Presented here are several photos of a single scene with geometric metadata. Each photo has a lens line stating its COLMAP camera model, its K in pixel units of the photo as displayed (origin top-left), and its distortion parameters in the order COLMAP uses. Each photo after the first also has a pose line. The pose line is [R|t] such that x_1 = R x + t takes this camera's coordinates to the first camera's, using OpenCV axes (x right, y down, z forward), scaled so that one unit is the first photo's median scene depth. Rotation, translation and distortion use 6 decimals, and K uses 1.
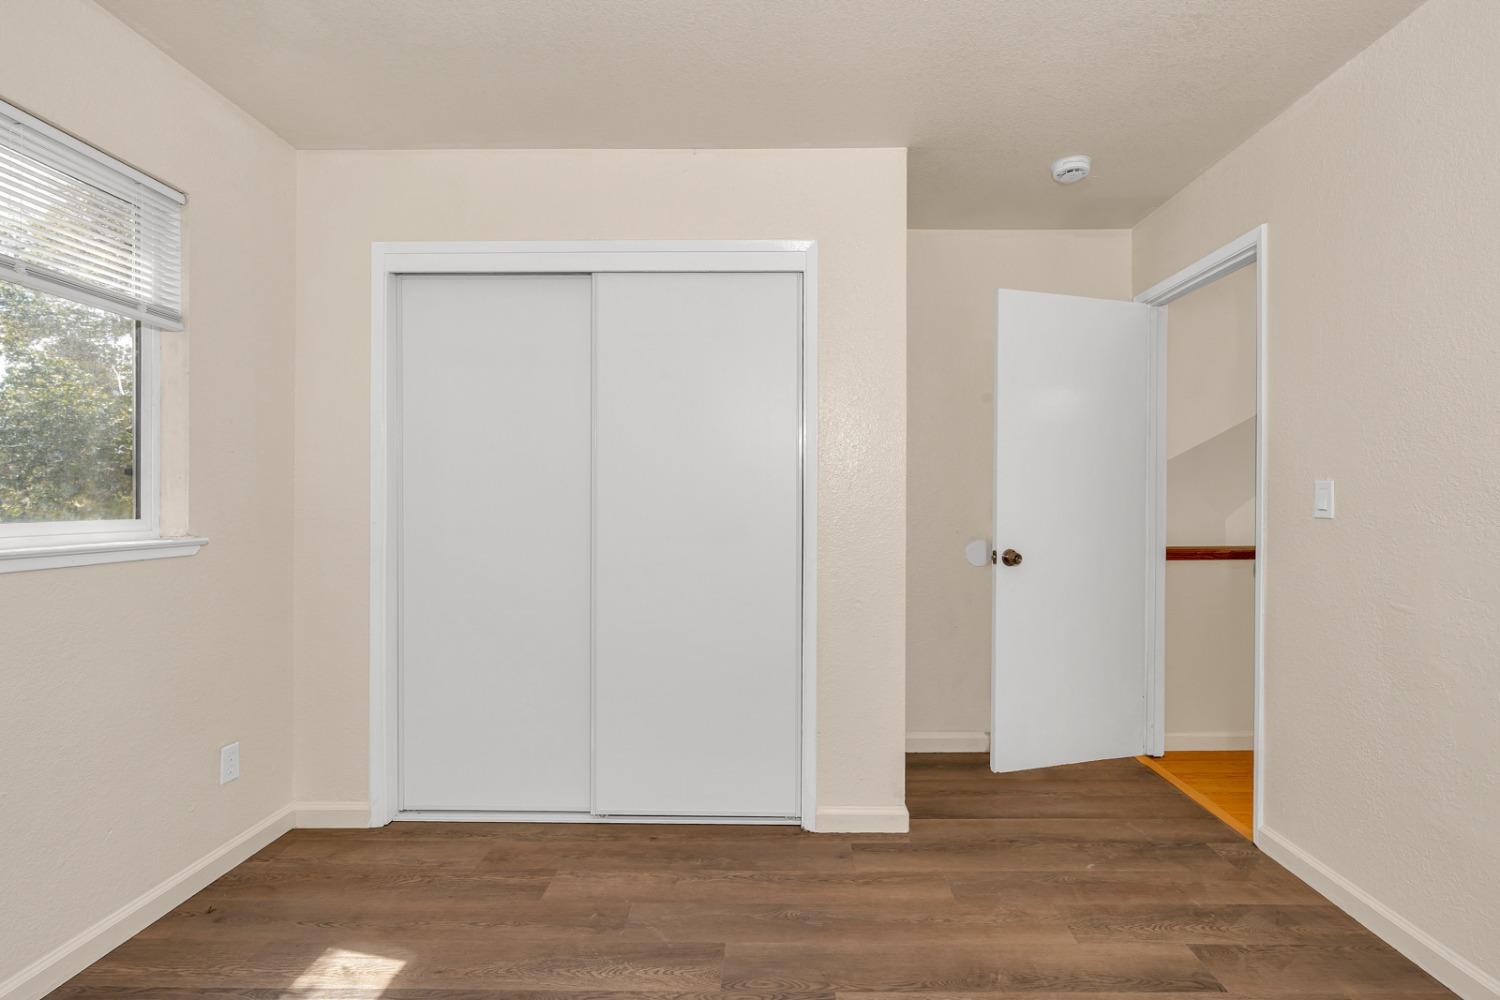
lens RADIAL K [[739.0, 0, 750.0], [0, 739.0, 500.0], [0, 0, 1]] dist [0.000608, 0.000207]
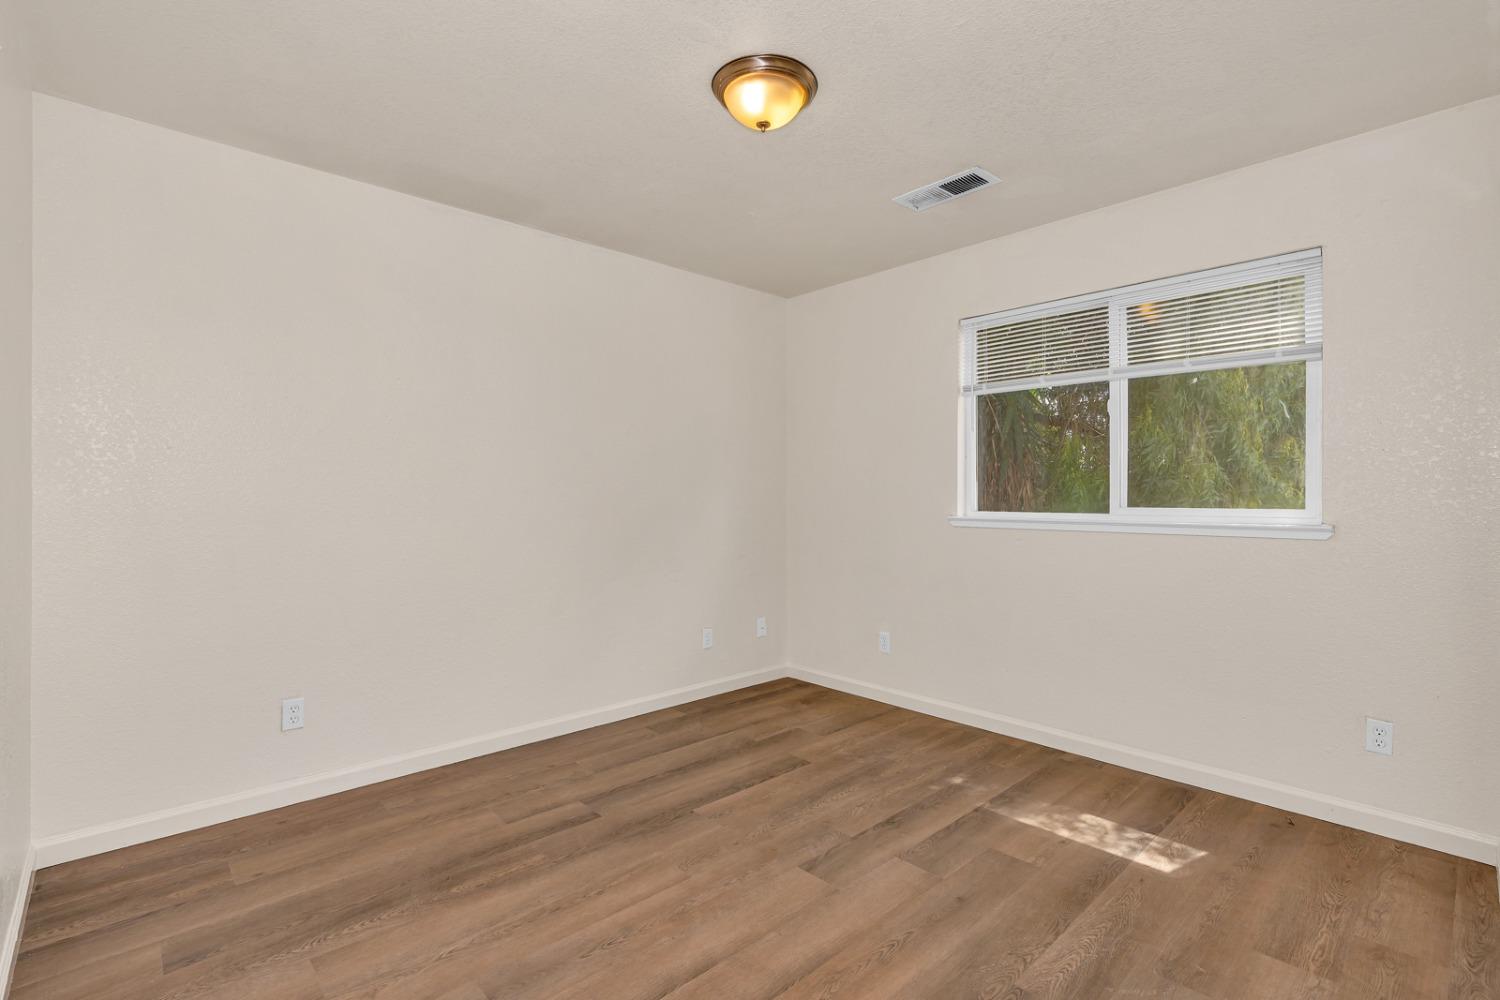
lens RADIAL K [[676.7, 0, 750.0], [0, 676.7, 500.0], [0, 0, 1]] dist [-0.017303, 0.006686]
pose [[-0.729067, 0.005234, -0.684422, 0.696191], [-0.000483, 0.999967, 0.008161, 0.000101], [0.684442, 0.006280, -0.729041, 1.171476]]
